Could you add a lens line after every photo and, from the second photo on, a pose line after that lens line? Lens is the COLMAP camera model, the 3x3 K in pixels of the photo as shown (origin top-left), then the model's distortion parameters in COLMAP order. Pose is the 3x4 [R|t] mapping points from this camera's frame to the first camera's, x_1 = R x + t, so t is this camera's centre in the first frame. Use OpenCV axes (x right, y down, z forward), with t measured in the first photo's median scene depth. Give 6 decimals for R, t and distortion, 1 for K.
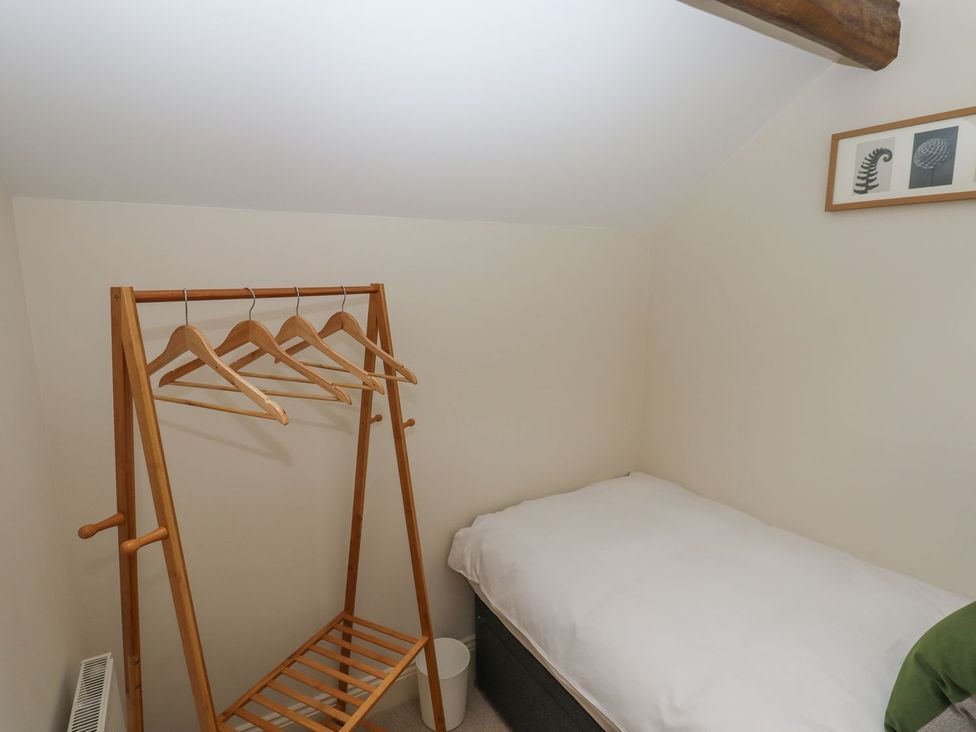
lens RADIAL K [[516.7, 0, 488.0], [0, 516.7, 366.0], [0, 0, 1]] dist [-0.000630, -0.012451]
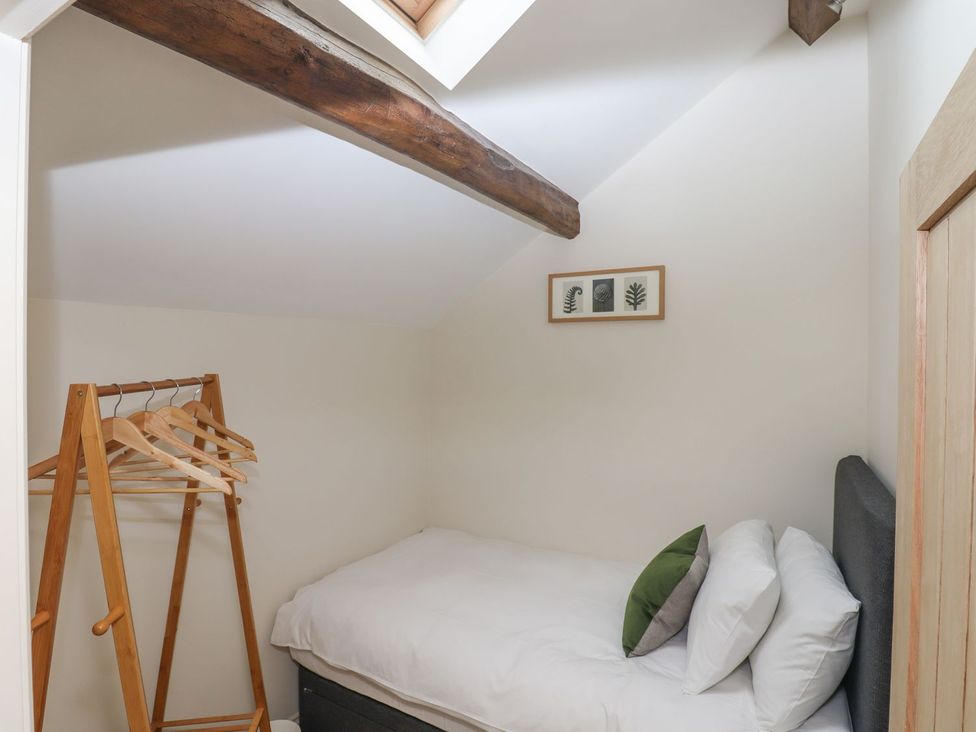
lens RADIAL K [[510.4, 0, 492.3], [0, 510.4, 365.5], [0, 0, 1]] dist [0.002175, -0.013871]
pose [[0.878635, -0.002977, 0.477485, -0.225114], [0.078037, 0.987431, -0.137441, 0.017848], [-0.471075, 0.158021, 0.867824, -0.220706]]
